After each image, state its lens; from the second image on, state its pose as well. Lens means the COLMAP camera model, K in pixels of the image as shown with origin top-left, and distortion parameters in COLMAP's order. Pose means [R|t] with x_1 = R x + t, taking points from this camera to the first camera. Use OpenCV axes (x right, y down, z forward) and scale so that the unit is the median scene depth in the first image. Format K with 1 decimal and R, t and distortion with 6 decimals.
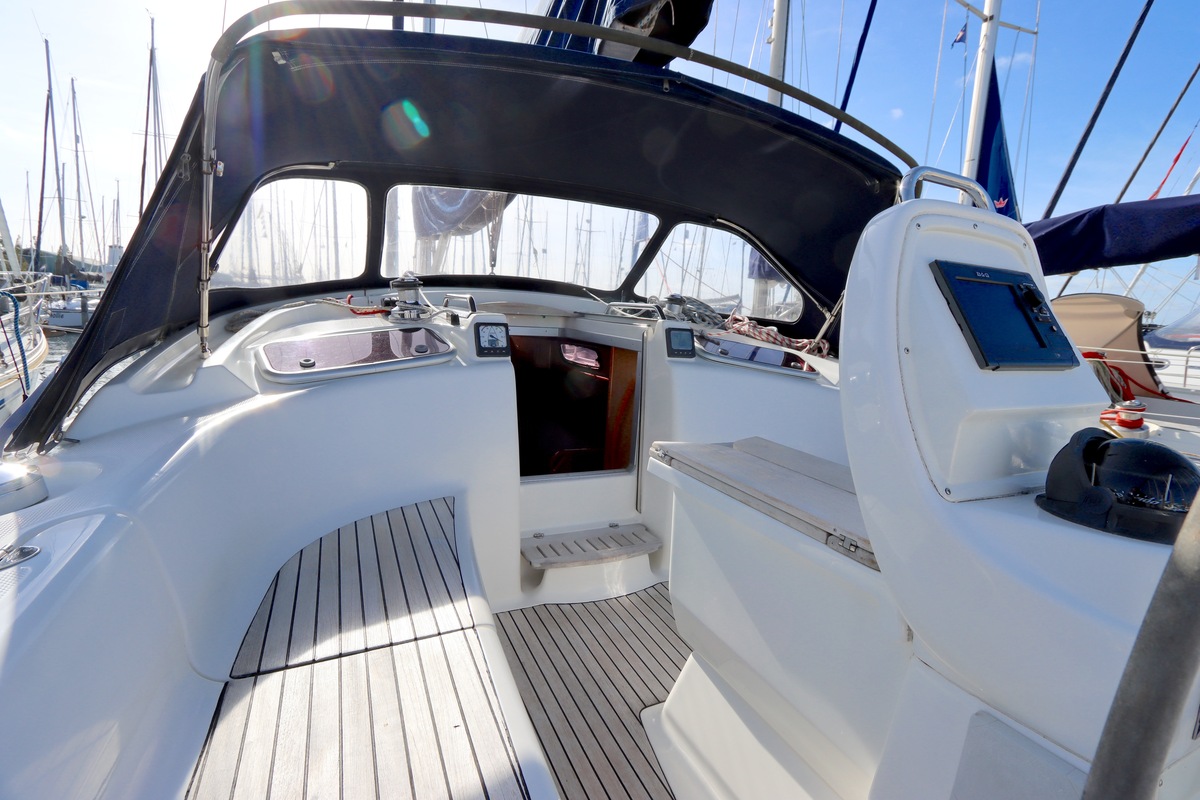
lens RADIAL K [[558.5, 0, 595.5], [0, 558.5, 389.0], [0, 0, 1]] dist [-0.005568, 0.001436]
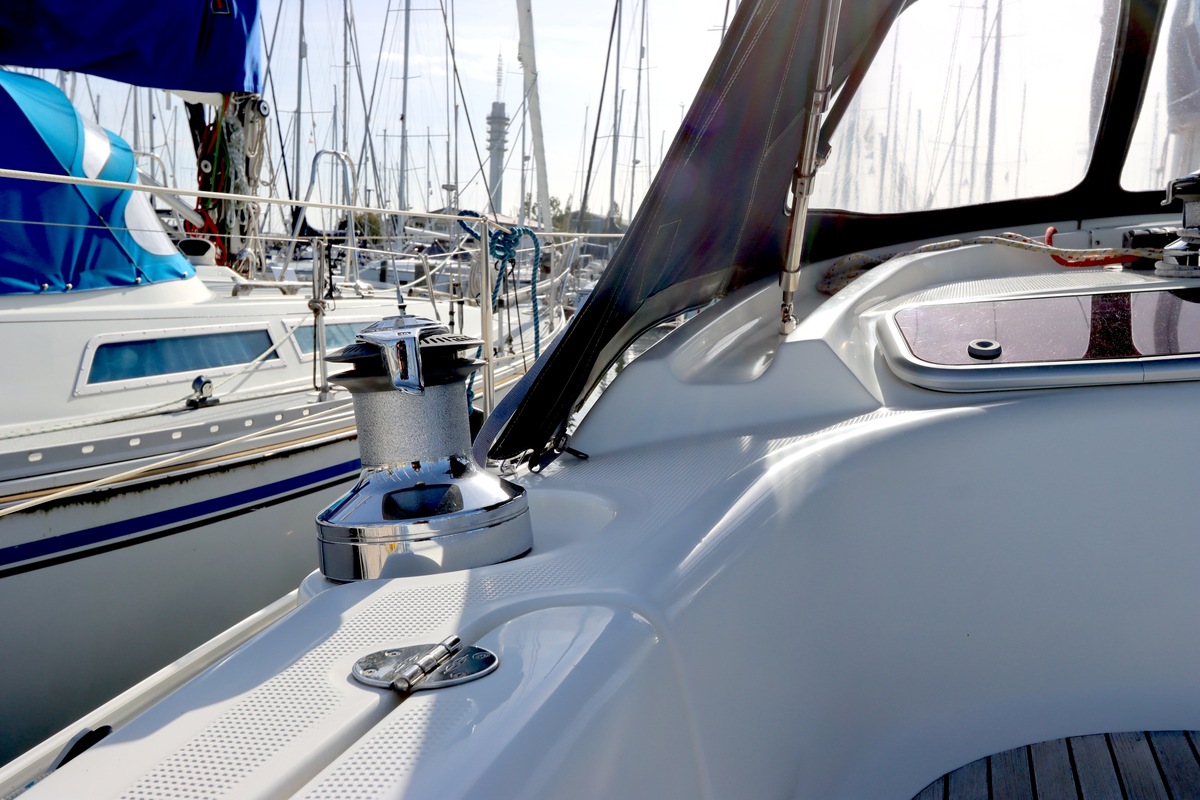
lens RADIAL K [[1055.5, 0, 600.9], [0, 1055.5, 395.2], [0, 0, 1]] dist [0.007338, 0.034115]
pose [[0.725339, 0.078477, -0.683904, -0.158945], [-0.111711, 0.993731, -0.004449, 0.026405], [0.679268, 0.079627, 0.729558, 0.183229]]
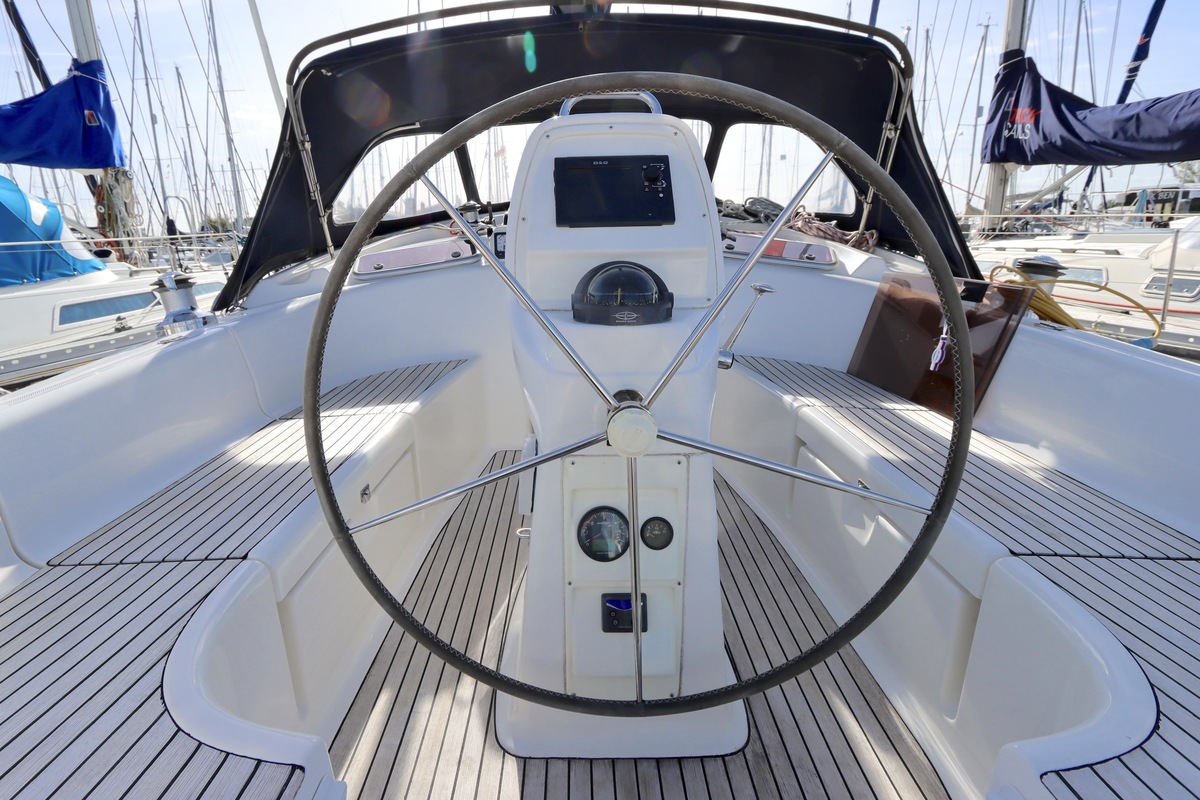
lens RADIAL K [[582.4, 0, 557.7], [0, 582.4, 373.7], [0, 0, 1]] dist [-0.014126, -0.001491]
pose [[0.891453, 0.038631, -0.451462, 0.675195], [0.006200, 0.995226, 0.097402, 0.094398], [0.453070, -0.089628, 0.886958, -0.216636]]
